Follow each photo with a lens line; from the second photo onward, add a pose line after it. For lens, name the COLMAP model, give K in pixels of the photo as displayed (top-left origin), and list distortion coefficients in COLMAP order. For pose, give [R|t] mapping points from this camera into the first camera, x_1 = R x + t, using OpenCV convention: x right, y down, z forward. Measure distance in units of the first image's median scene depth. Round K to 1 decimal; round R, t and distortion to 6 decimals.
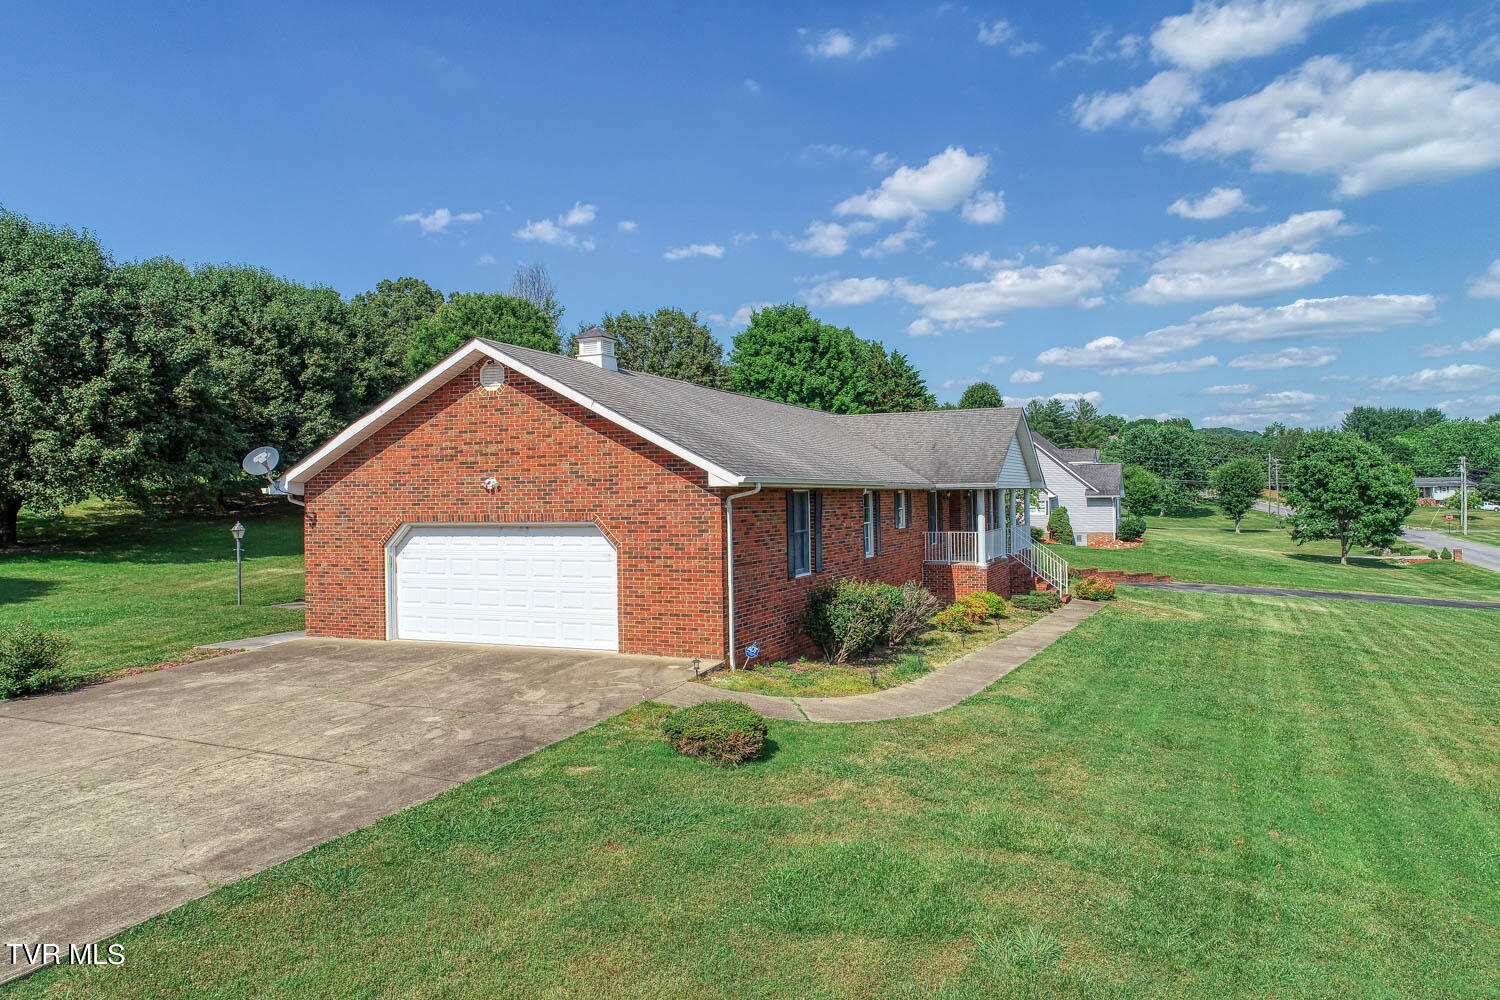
lens RADIAL K [[1021.4, 0, 738.5], [0, 1021.4, 499.8], [0, 0, 1]] dist [-0.009067, -0.003155]
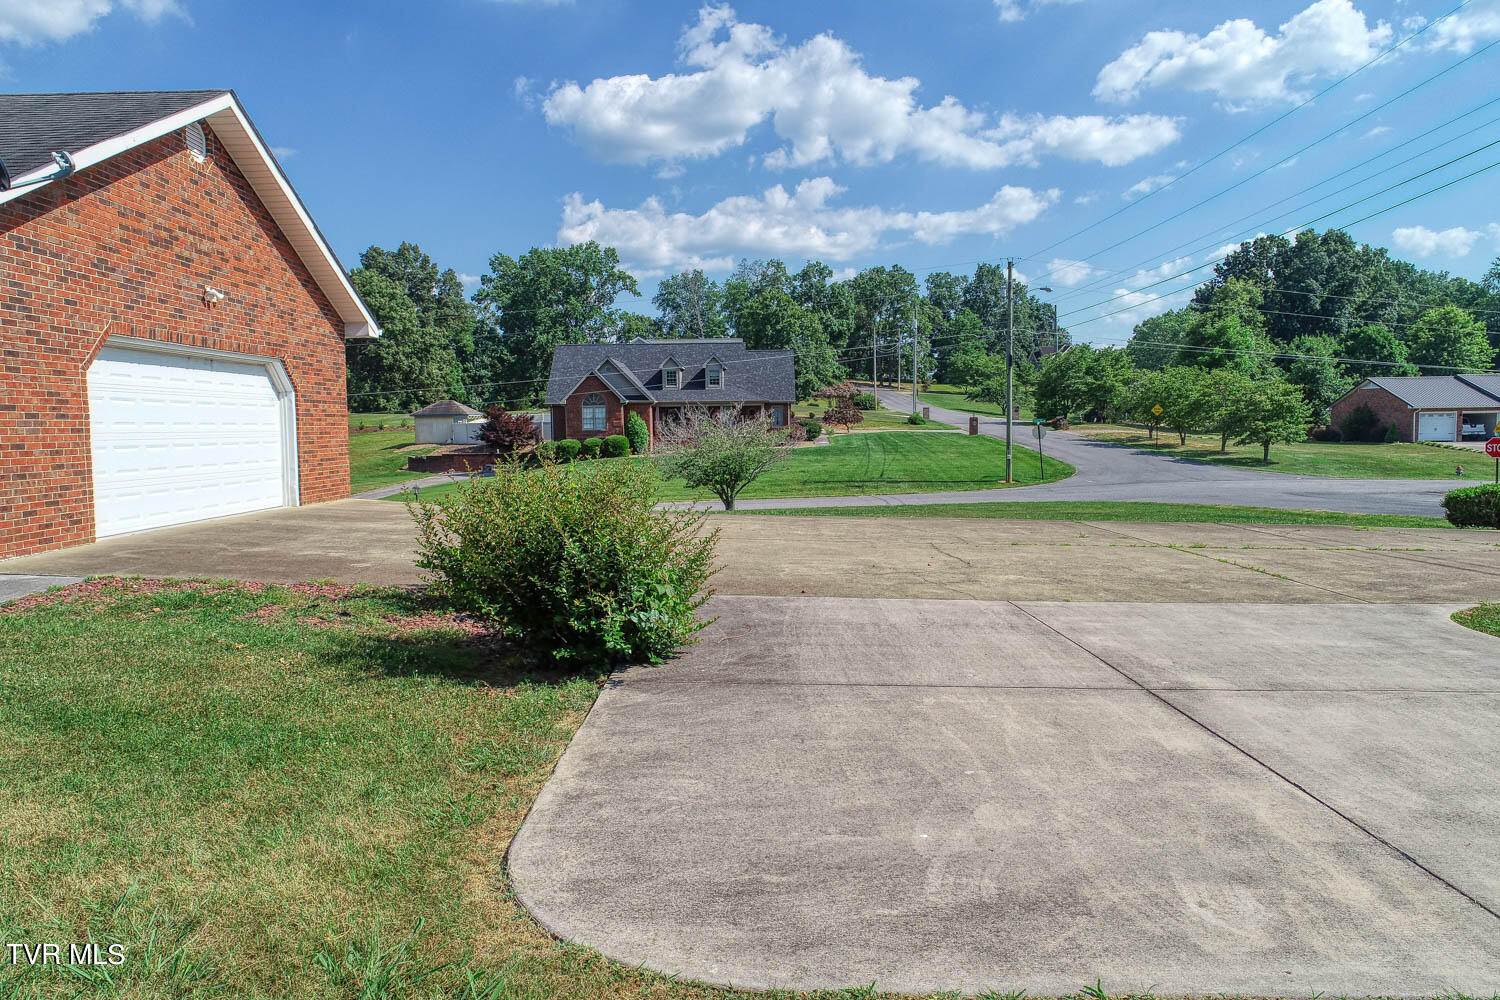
lens RADIAL K [[1021.4, 0, 738.5], [0, 1021.4, 499.8], [0, 0, 1]] dist [-0.009067, -0.003155]
pose [[-0.382854, -0.047847, 0.922569, -0.295455], [0.013257, 0.998270, 0.057274, 0.025860], [-0.923714, 0.034158, -0.381557, 0.261569]]
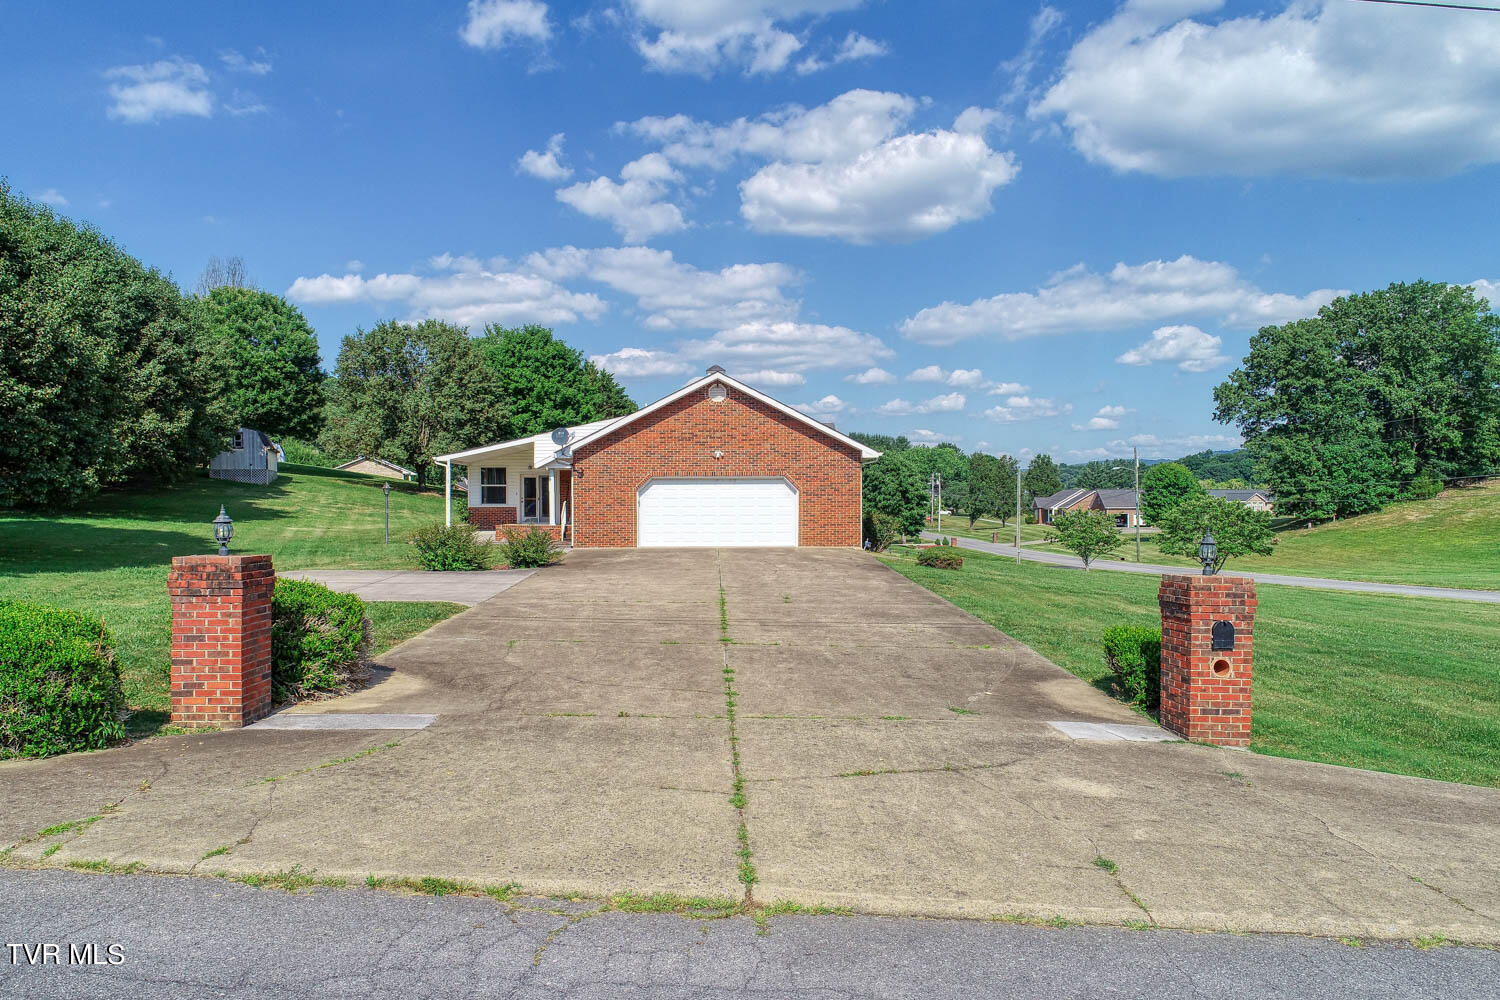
lens RADIAL K [[1012.3, 0, 742.7], [0, 1012.3, 505.0], [0, 0, 1]] dist [-0.000777, -0.001555]
pose [[0.892801, 0.009298, 0.450355, -0.277357], [-0.007672, 0.999956, -0.005437, 0.022657], [-0.450386, 0.001399, 0.892833, -0.162449]]
